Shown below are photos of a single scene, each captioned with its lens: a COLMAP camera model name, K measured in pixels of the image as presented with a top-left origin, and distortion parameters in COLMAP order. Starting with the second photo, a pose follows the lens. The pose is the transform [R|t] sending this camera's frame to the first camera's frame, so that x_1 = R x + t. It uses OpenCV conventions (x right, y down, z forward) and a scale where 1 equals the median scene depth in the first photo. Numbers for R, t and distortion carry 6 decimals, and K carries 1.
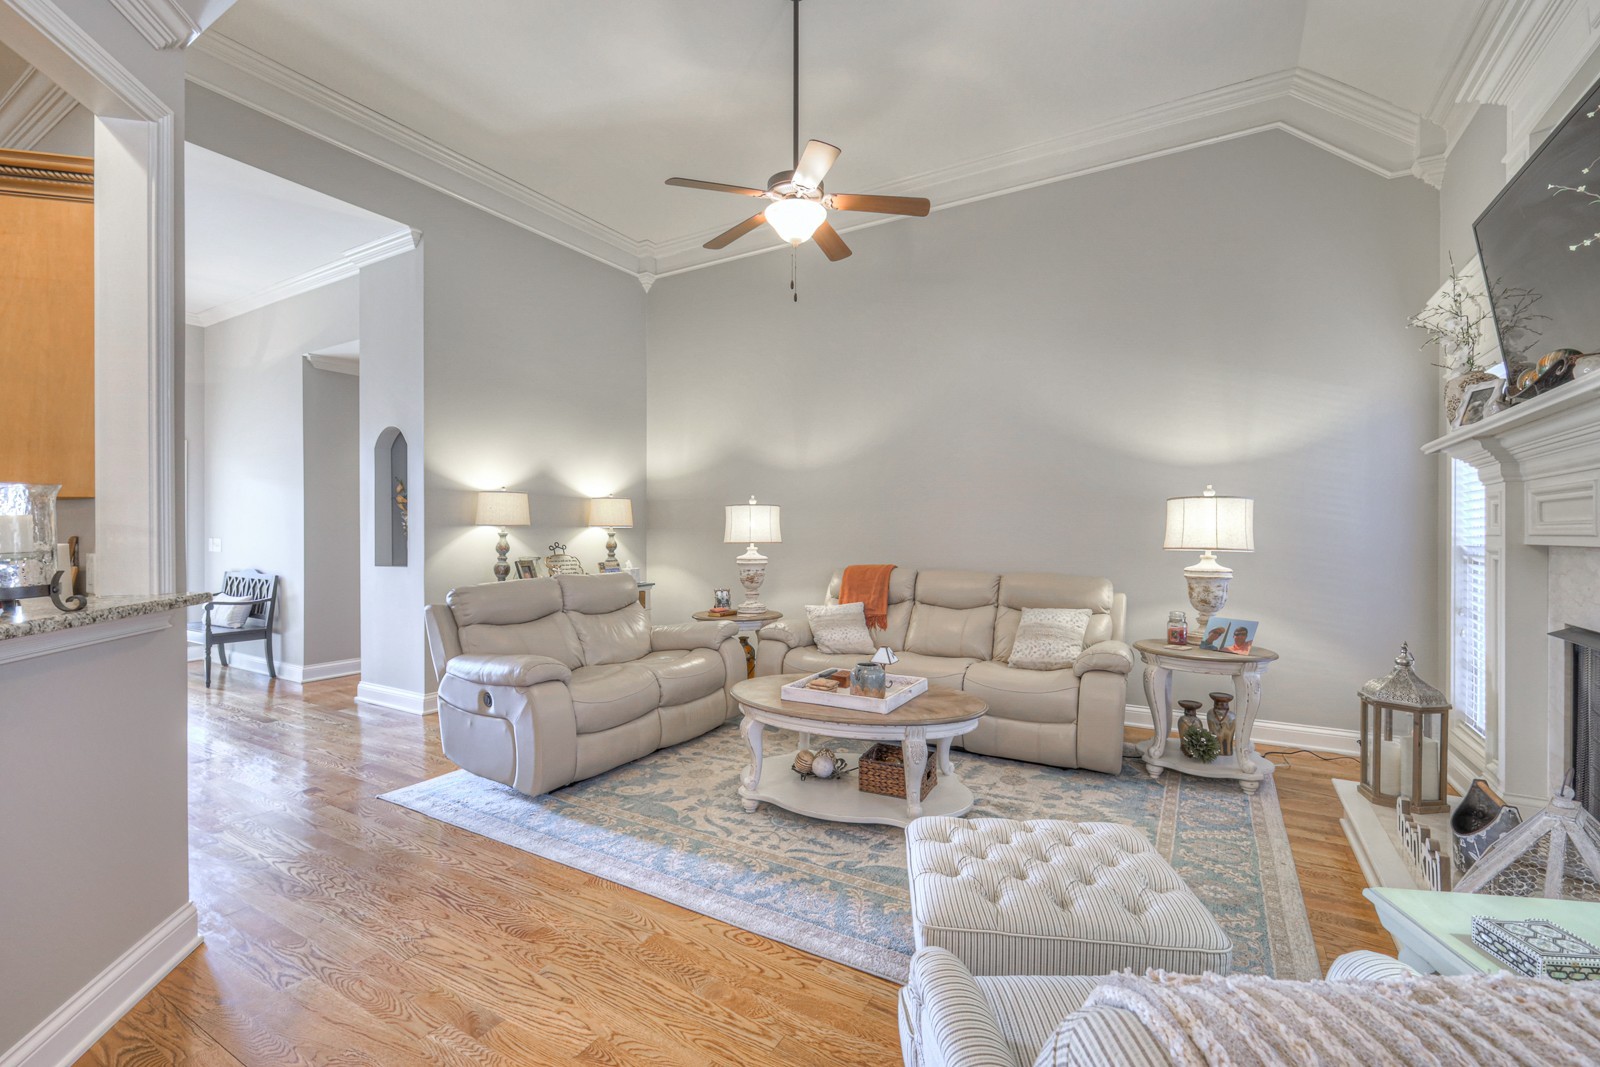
lens RADIAL K [[693.4, 0, 802.1], [0, 693.4, 536.3], [0, 0, 1]] dist [0.000879, -0.000497]
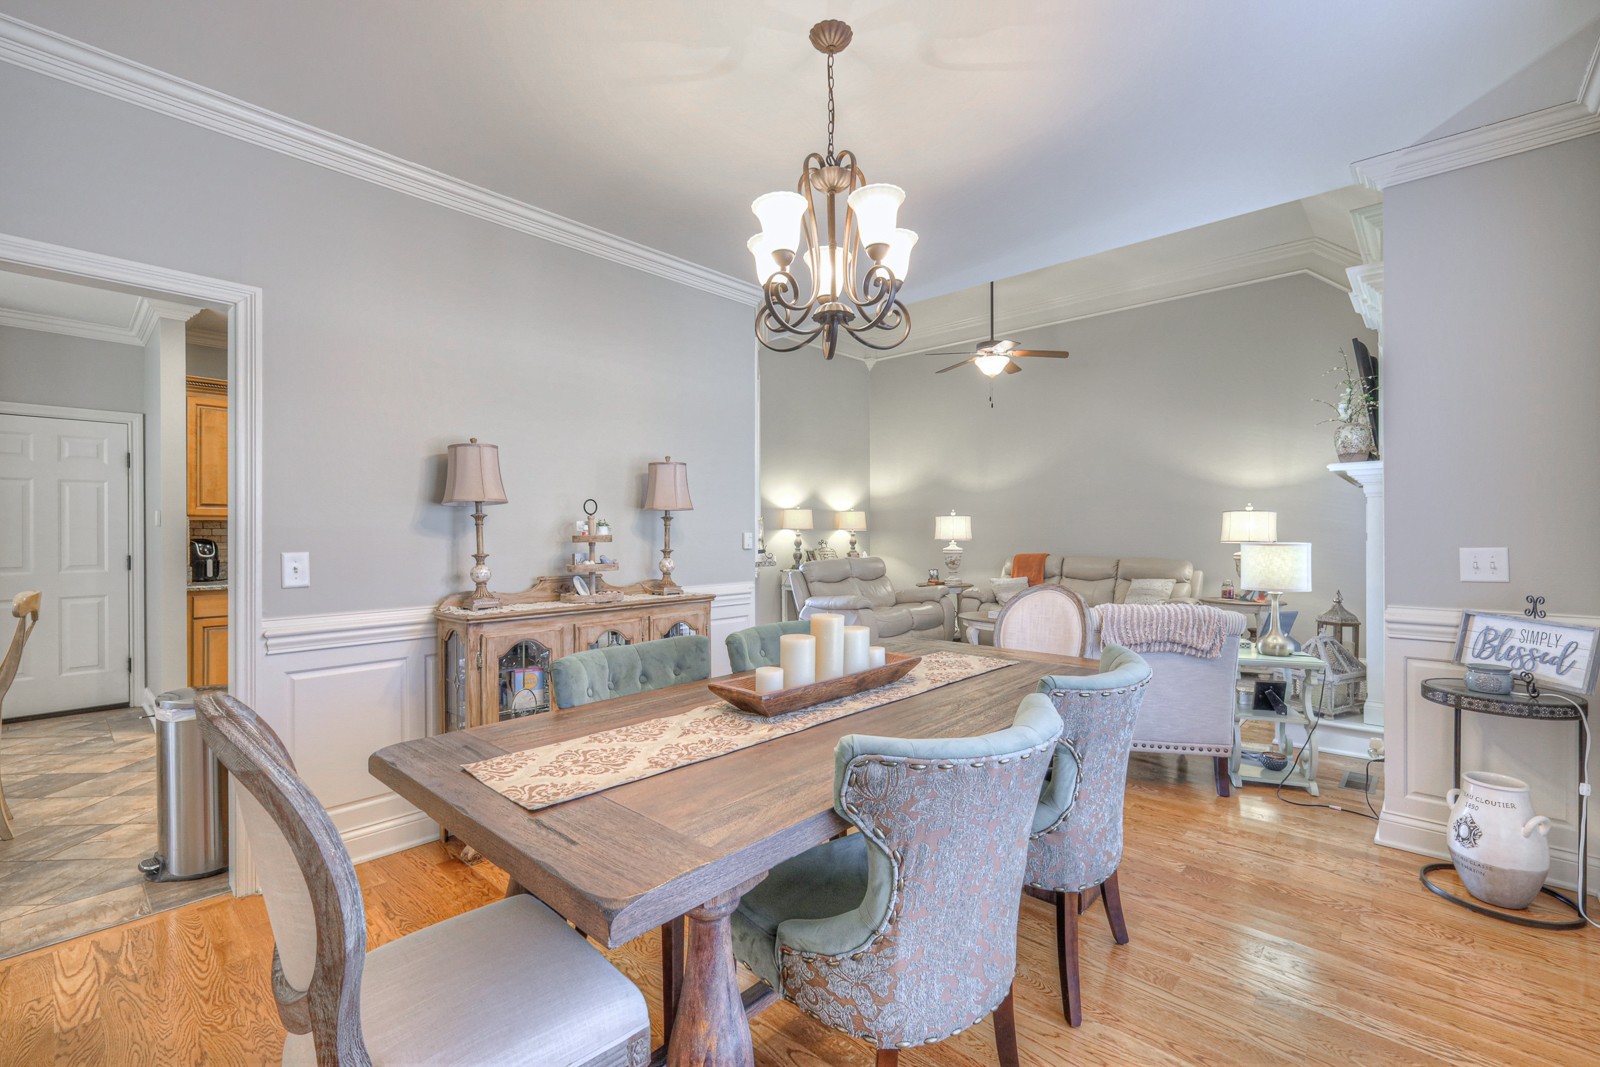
lens RADIAL K [[693.4, 0, 799.6], [0, 693.4, 533.8], [0, 0, 1]] dist [0.000879, -0.000497]
pose [[0.978960, -0.002266, -0.204038, -0.097538], [0.000541, 0.999964, -0.008510, 0.009970], [0.204050, 0.008220, 0.978926, -0.656511]]
